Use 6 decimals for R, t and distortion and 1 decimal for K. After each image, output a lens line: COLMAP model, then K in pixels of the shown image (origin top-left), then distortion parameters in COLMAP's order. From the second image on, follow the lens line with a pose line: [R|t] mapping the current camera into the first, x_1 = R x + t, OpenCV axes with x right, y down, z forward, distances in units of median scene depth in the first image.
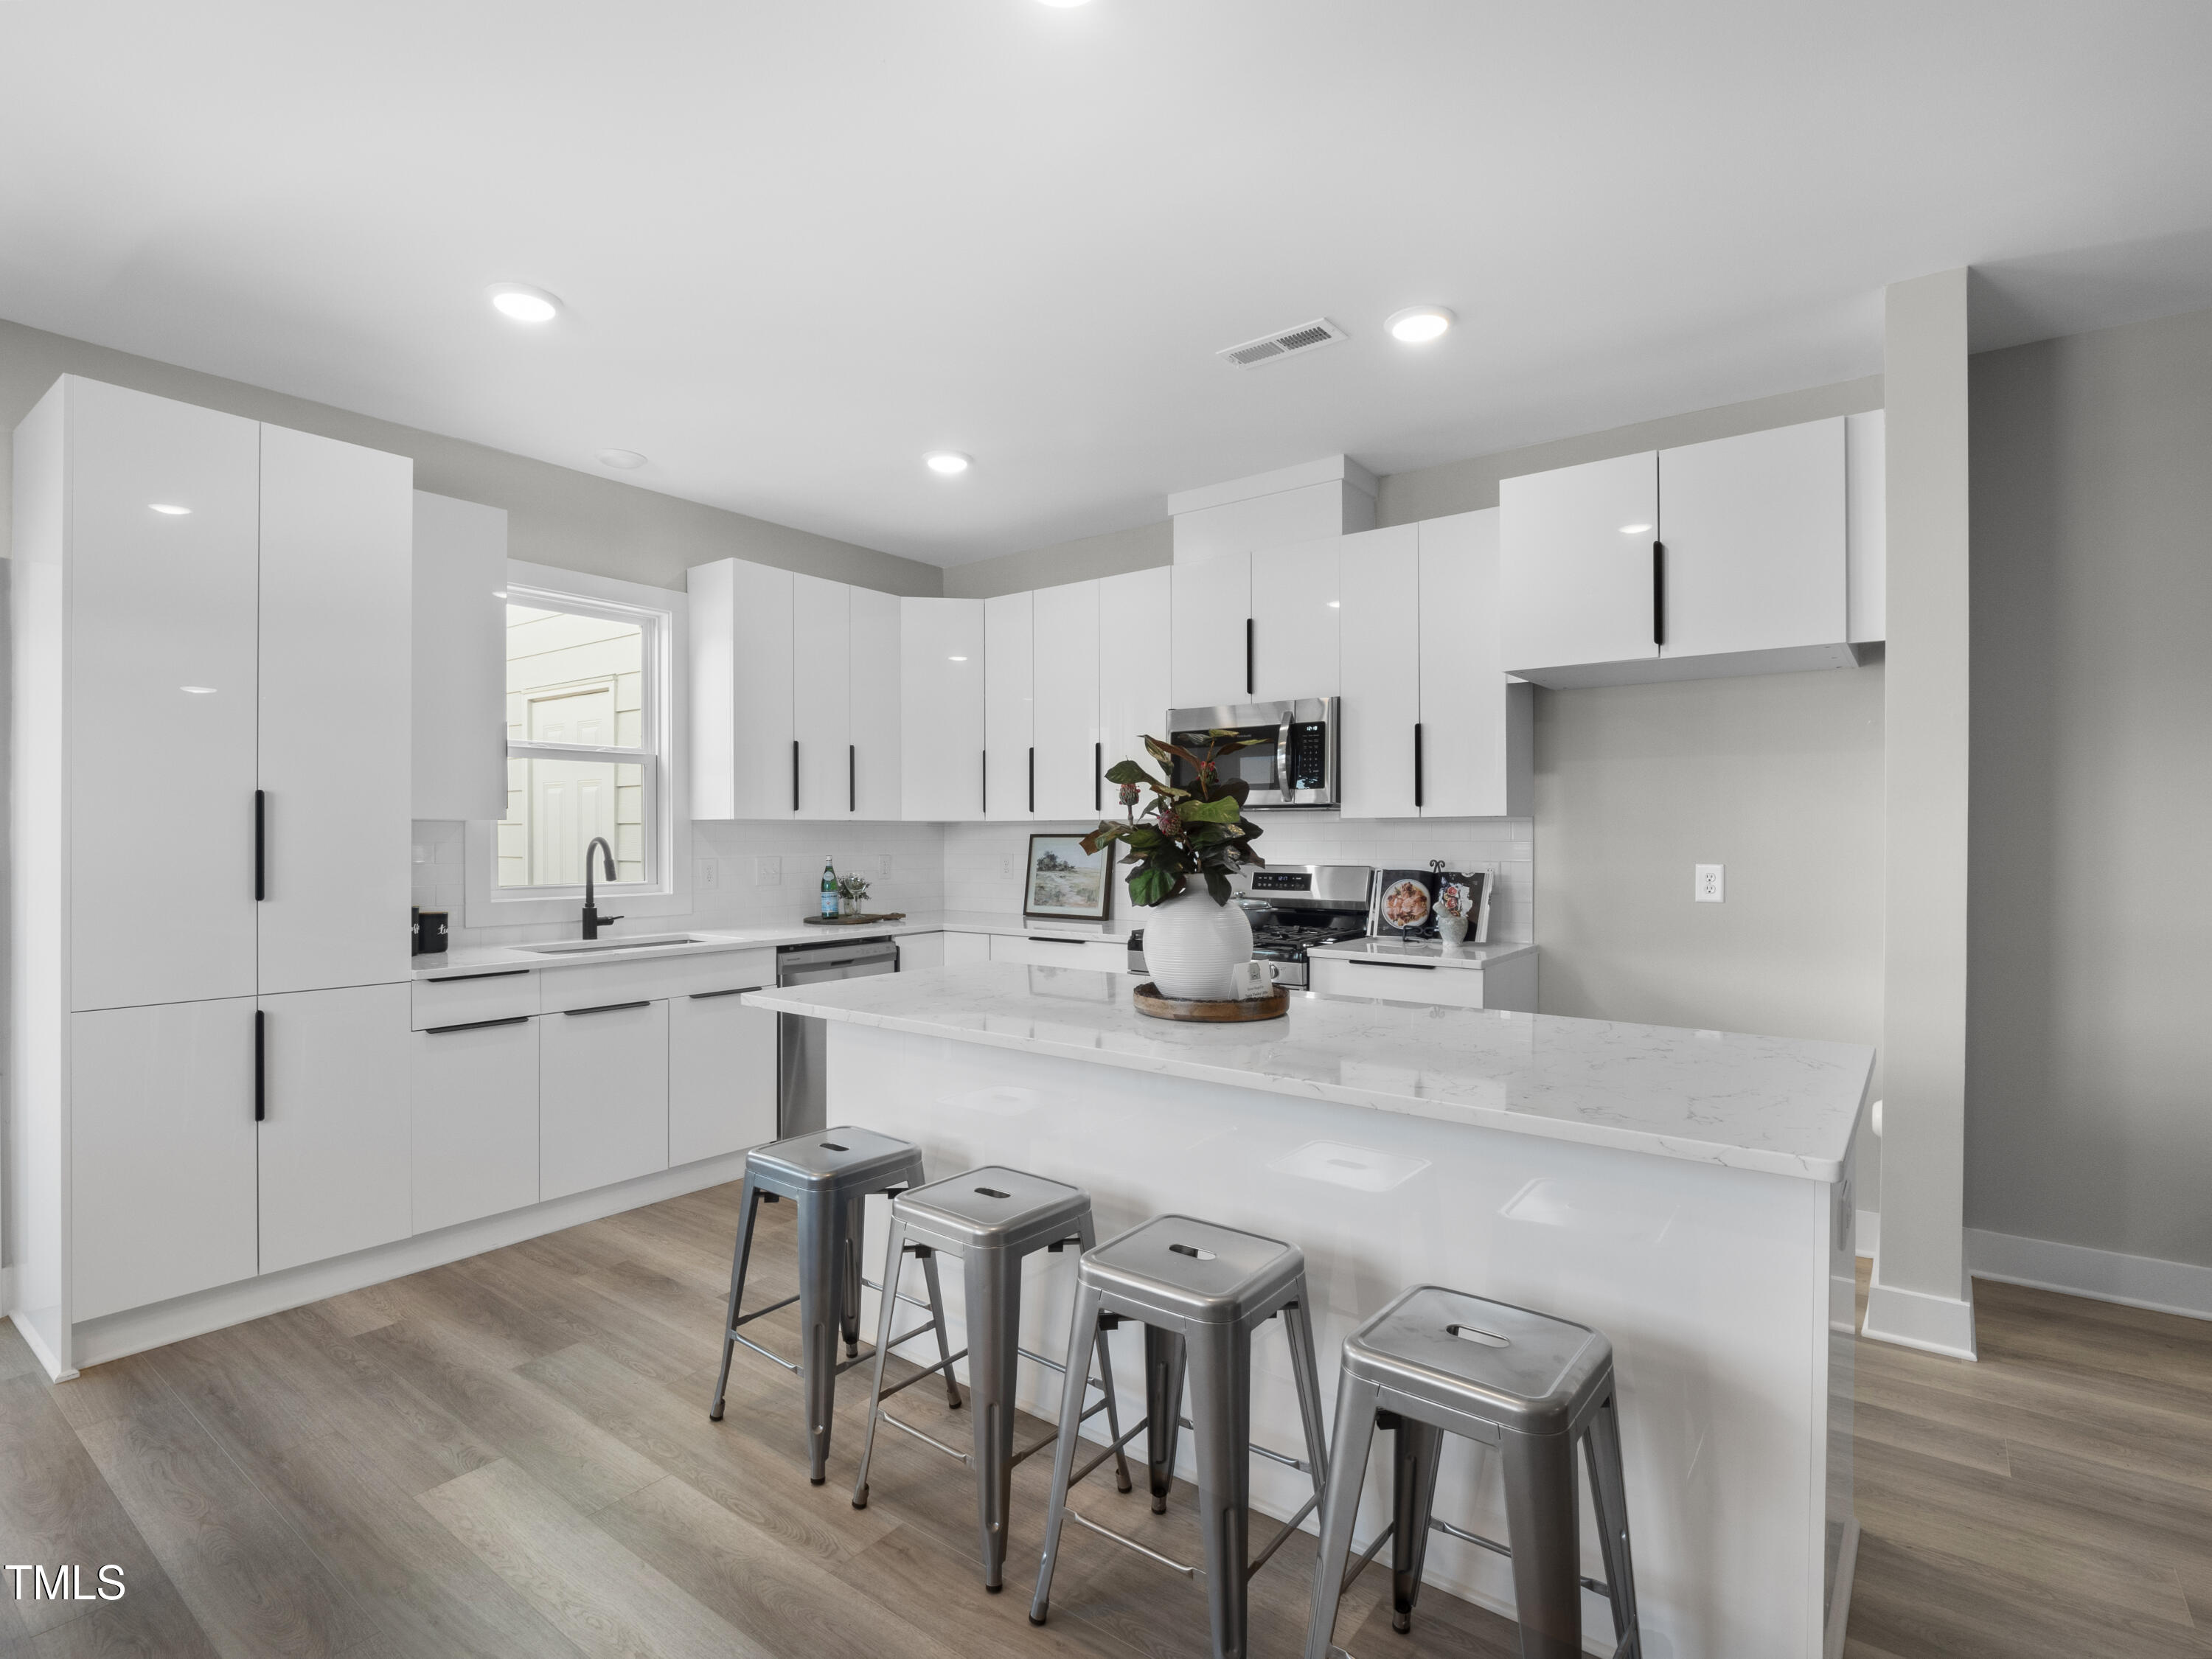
lens RADIAL K [[1085.2, 0, 1089.1], [0, 1085.2, 840.2], [0, 0, 1]] dist [-0.004054, -0.005655]
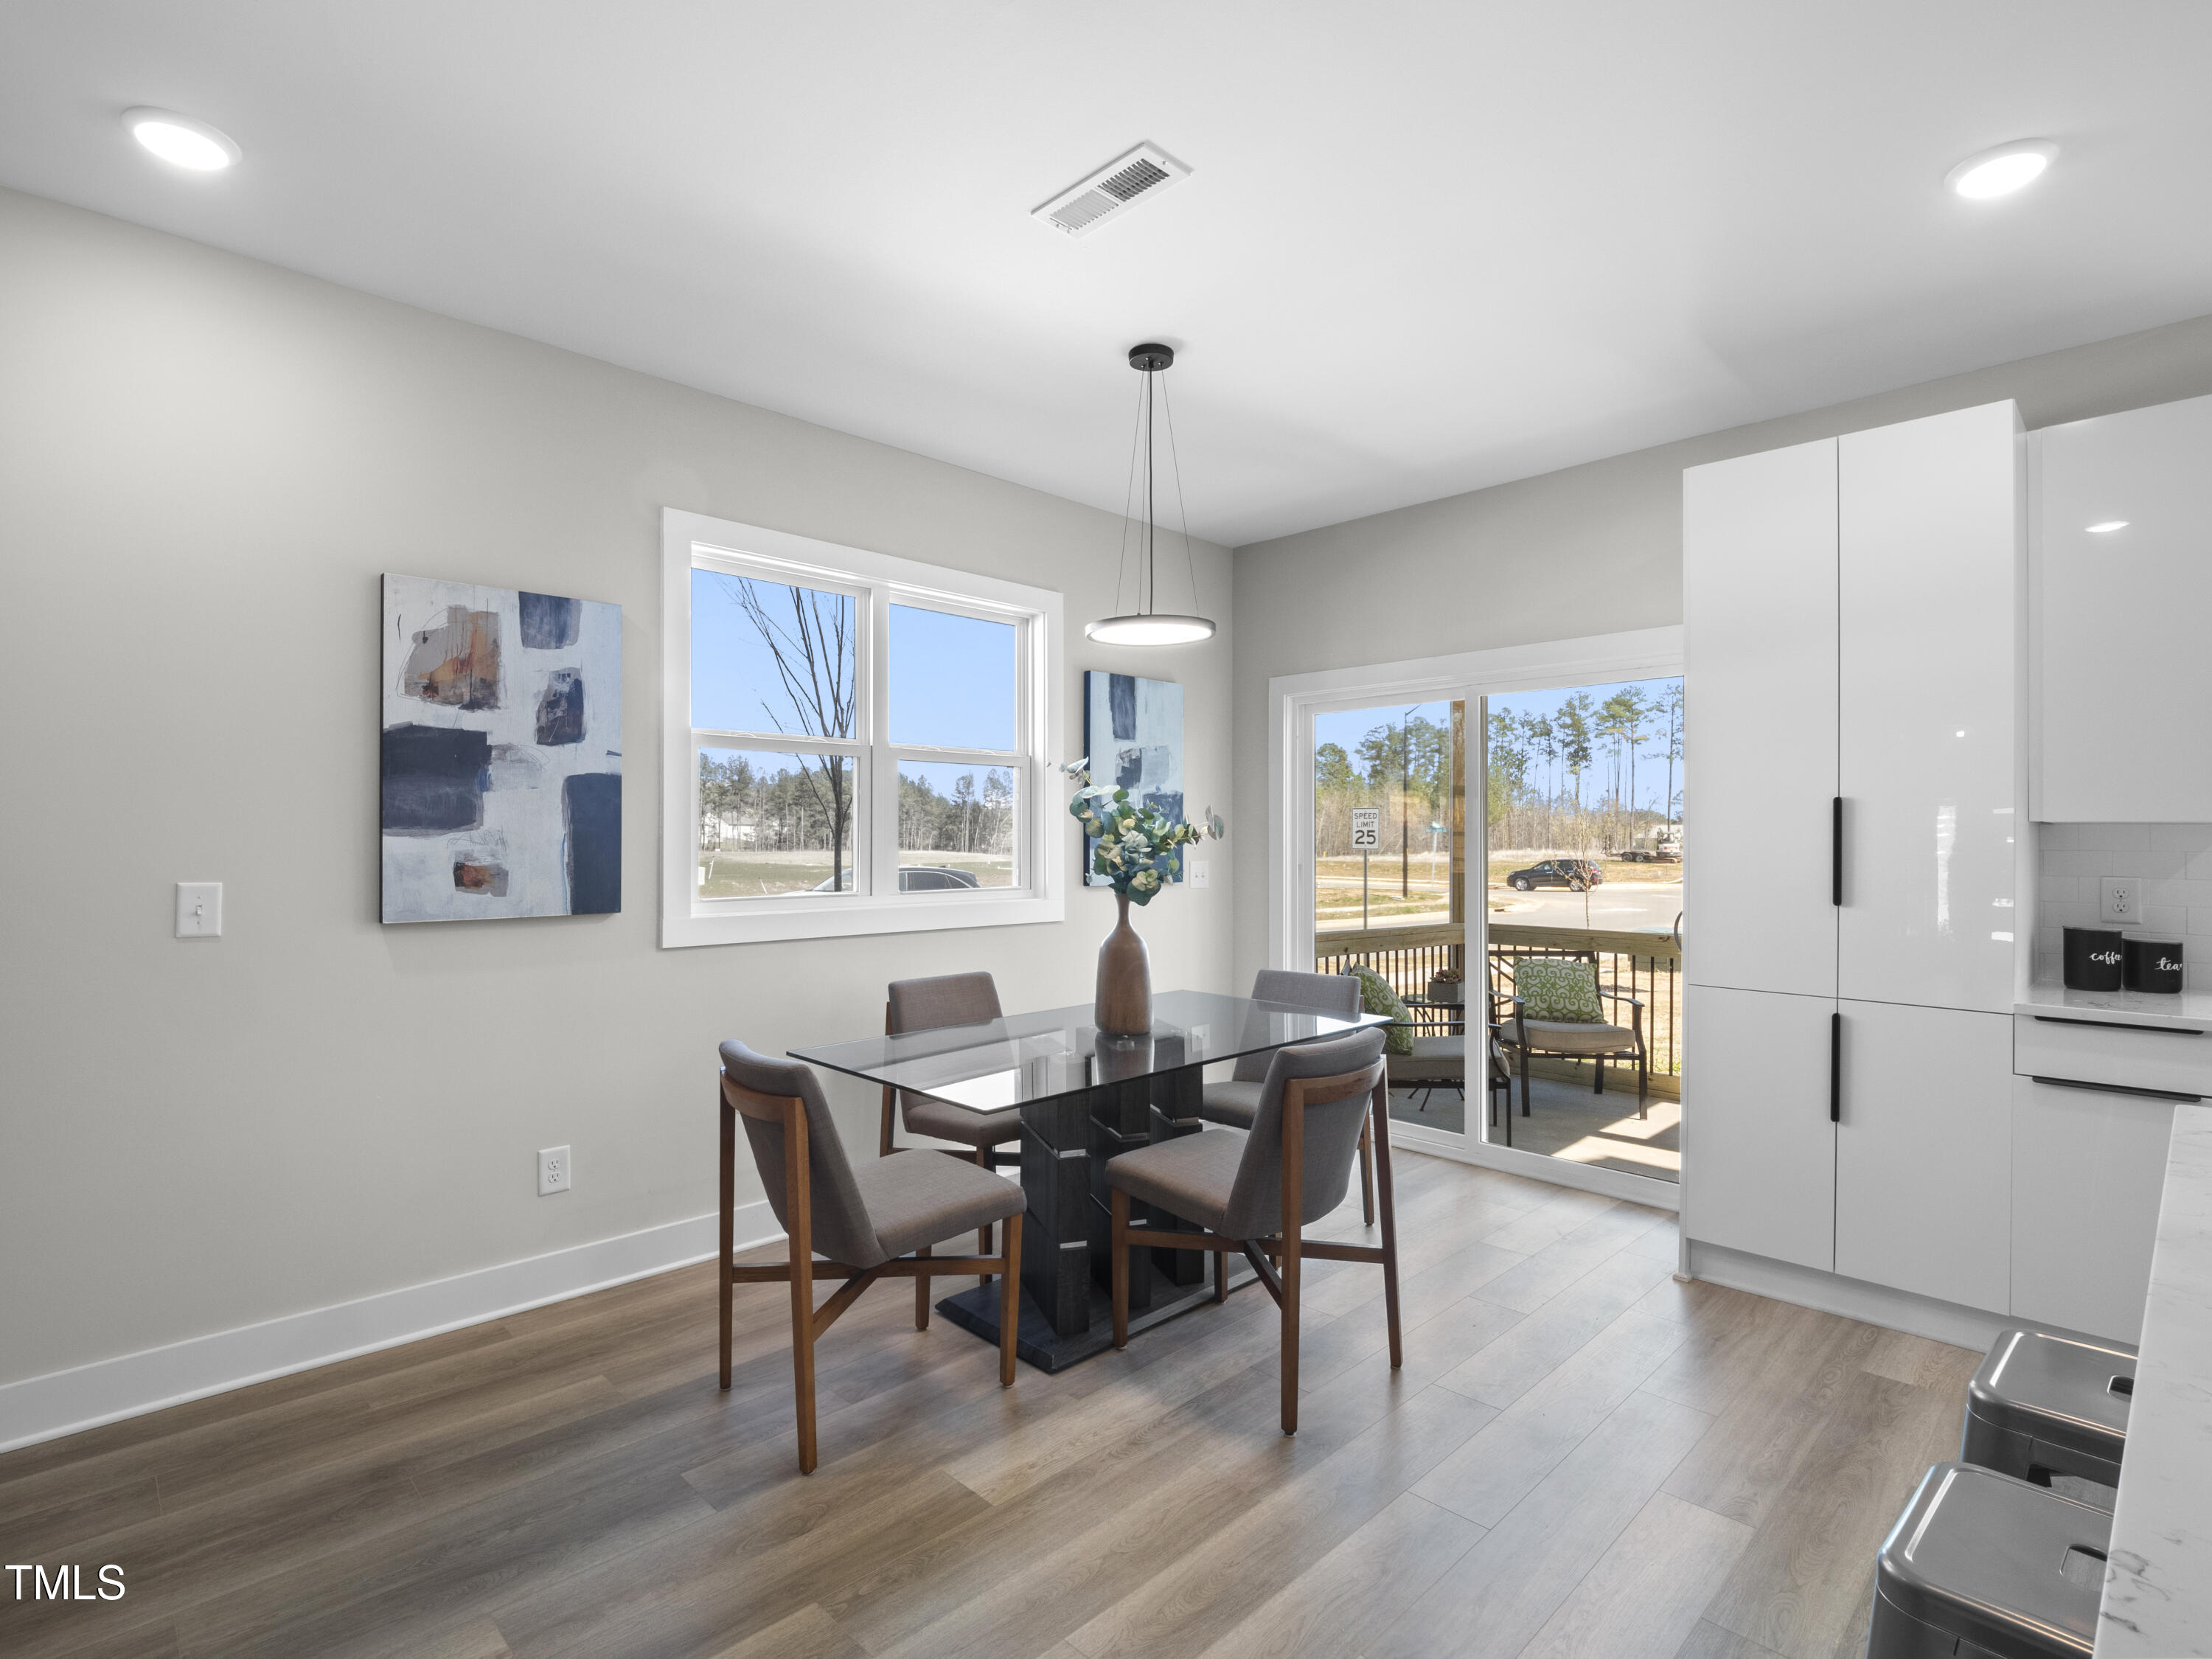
lens RADIAL K [[1085.2, 0, 1099.7], [0, 1085.2, 828.9], [0, 0, 1]] dist [-0.004054, -0.005655]
pose [[-0.142582, -0.006175, -0.989764, 0.241384], [-0.006655, 0.999964, -0.005280, -0.004364], [0.989761, 0.005834, -0.142618, 0.319882]]
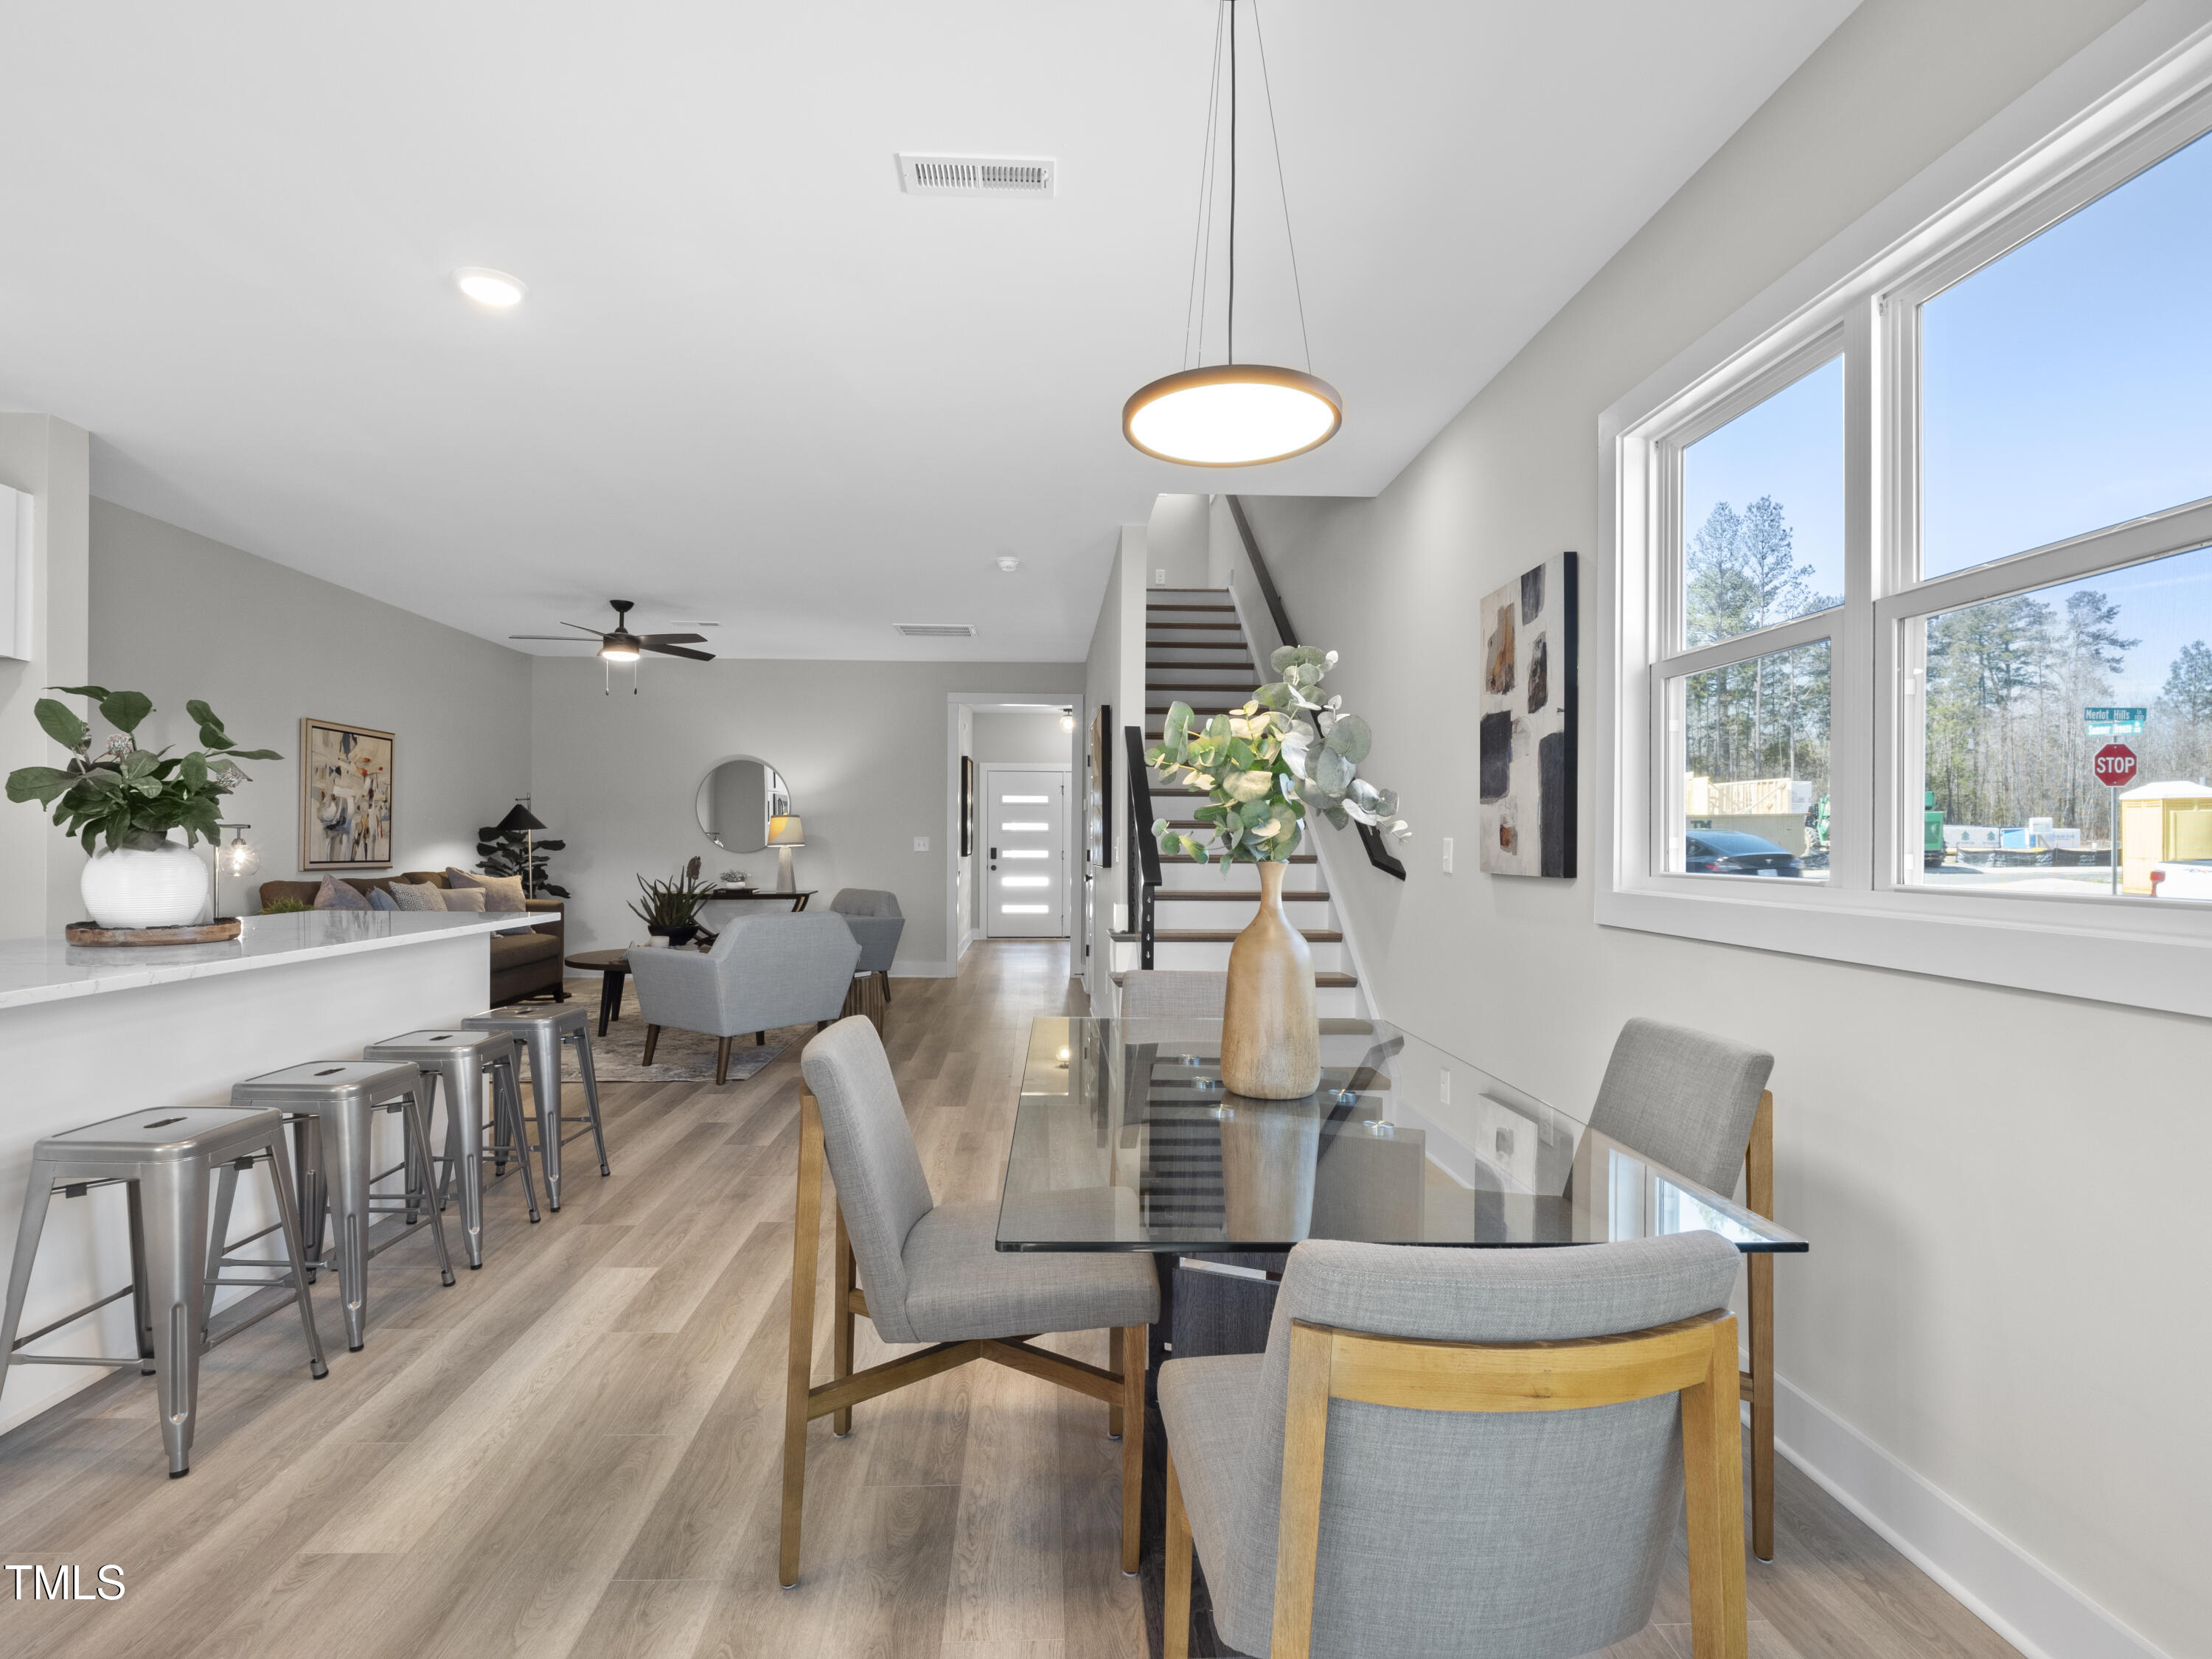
lens RADIAL K [[1085.2, 0, 1099.3], [0, 1085.2, 846.7], [0, 0, 1]] dist [-0.004054, -0.005655]
pose [[-0.648512, -0.007006, 0.761172, -0.829055], [-0.002205, 0.999971, 0.007326, 0.028202], [-0.761201, 0.003072, -0.648509, 0.582591]]
